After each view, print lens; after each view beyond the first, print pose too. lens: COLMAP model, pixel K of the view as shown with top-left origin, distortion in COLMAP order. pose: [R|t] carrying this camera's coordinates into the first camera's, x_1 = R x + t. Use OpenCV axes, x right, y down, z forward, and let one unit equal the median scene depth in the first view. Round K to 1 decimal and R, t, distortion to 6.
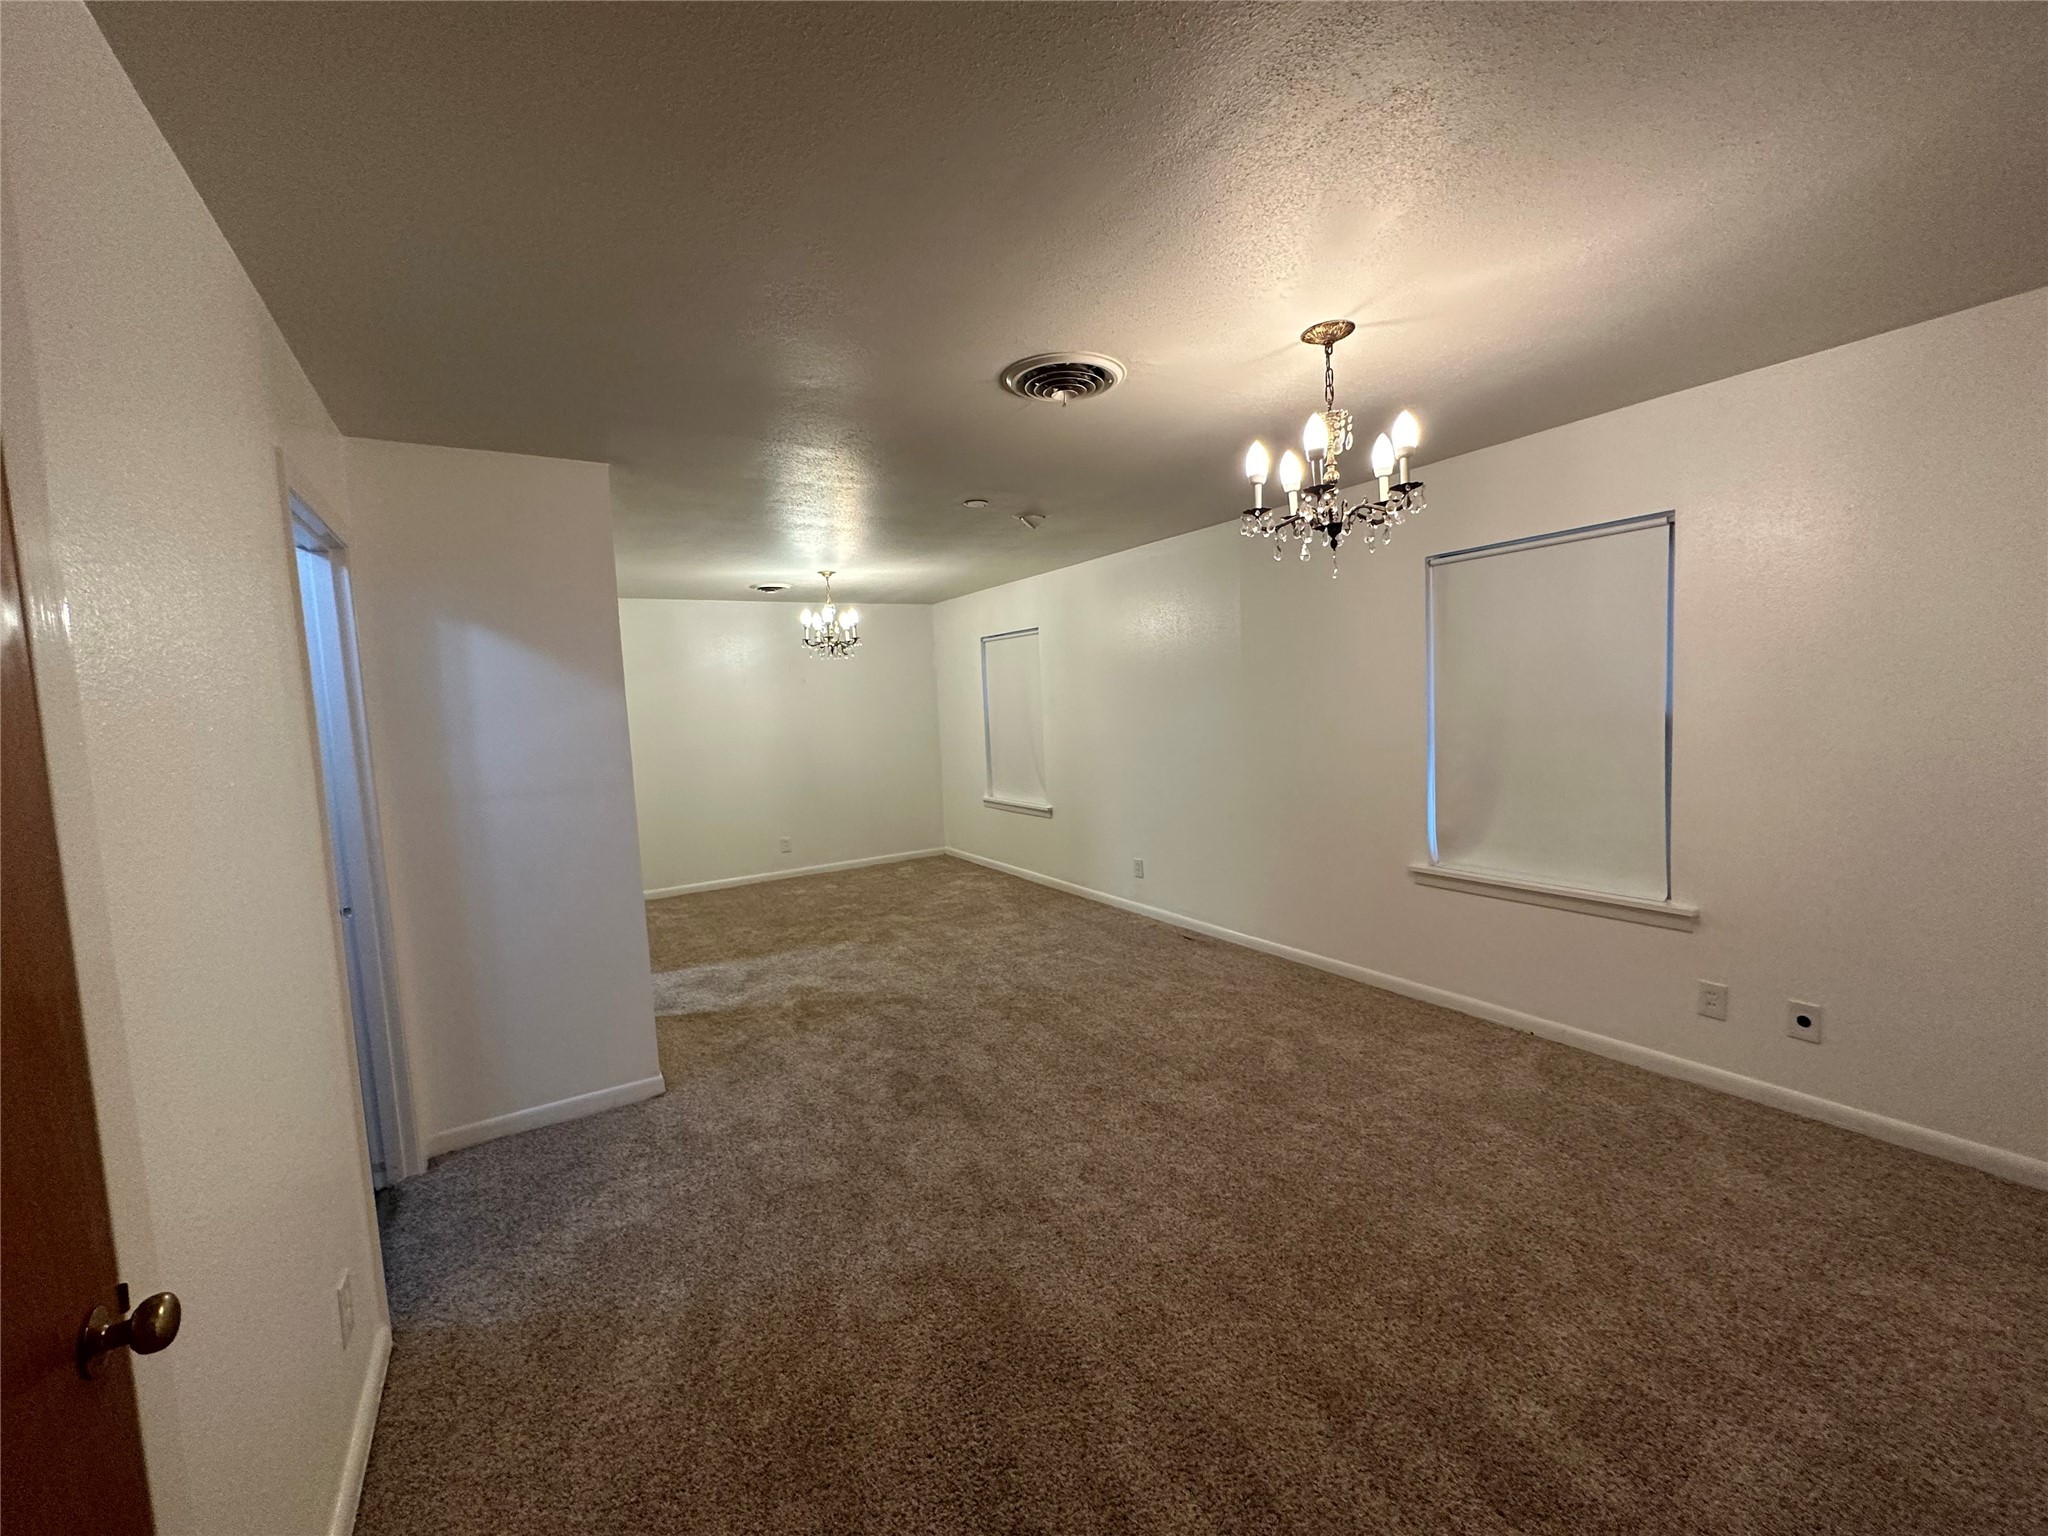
lens RADIAL K [[813.4, 0, 1024.0], [0, 813.4, 768.0], [0, 0, 1]] dist [0.001517, 0.000161]
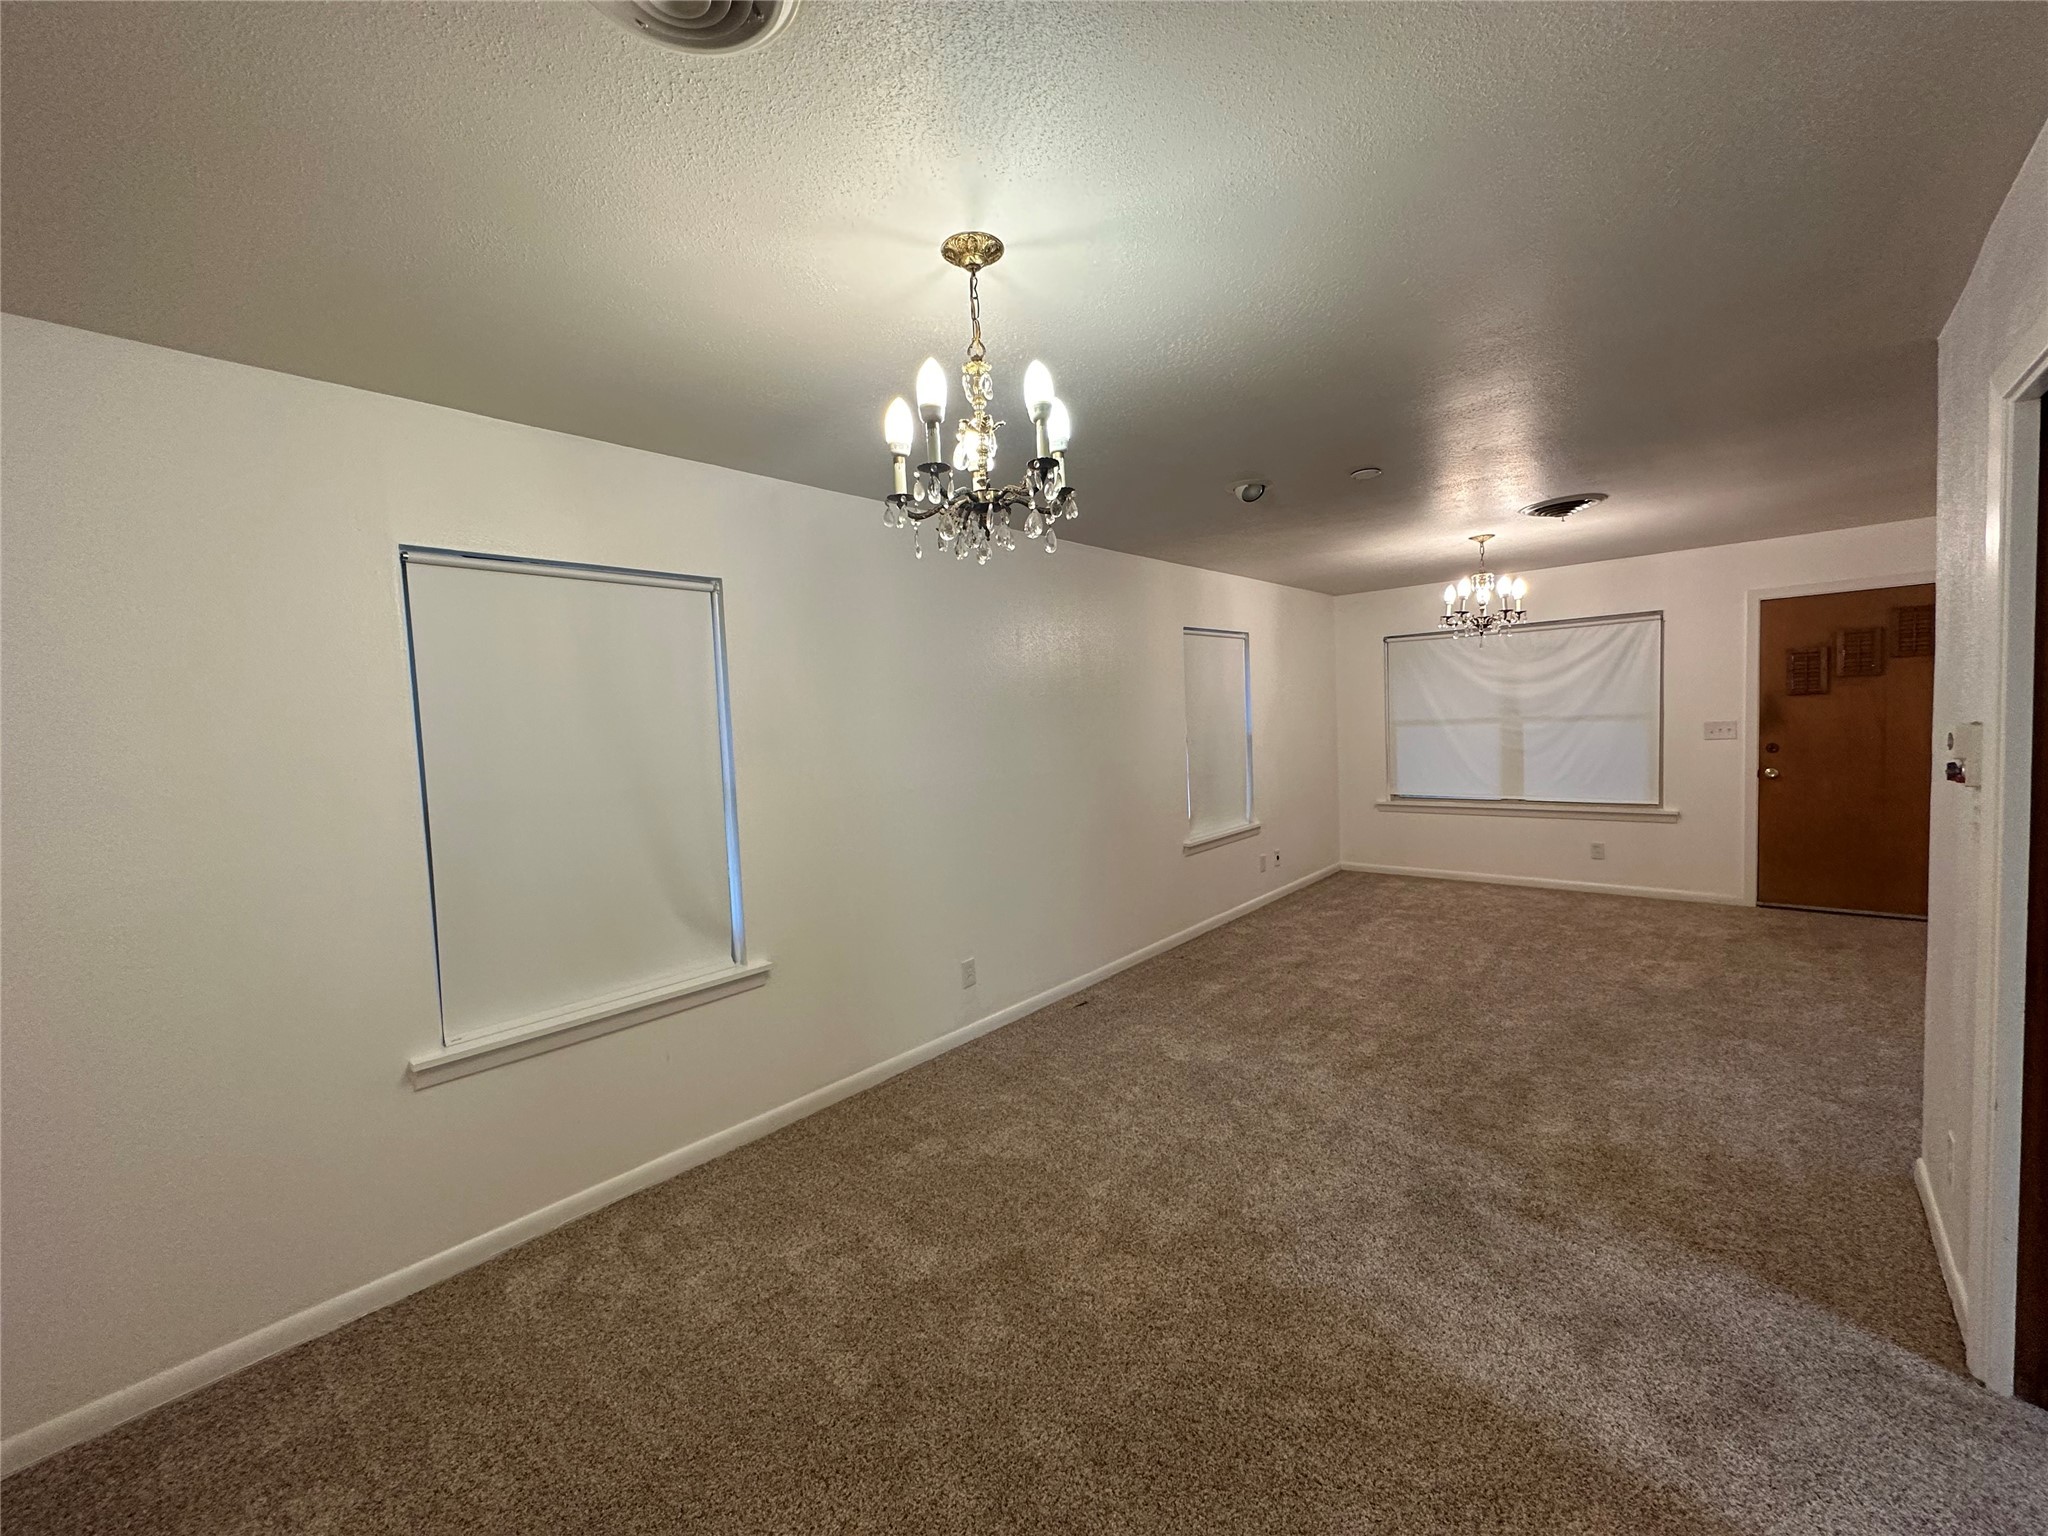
lens RADIAL K [[813.4, 0, 1024.0], [0, 813.4, 768.0], [0, 0, 1]] dist [0.001517, 0.000161]
pose [[-0.284623, -0.003168, 0.958634, -0.584636], [0.134094, 0.990032, 0.043084, -0.080488], [-0.949215, 0.140810, -0.281361, 1.222390]]
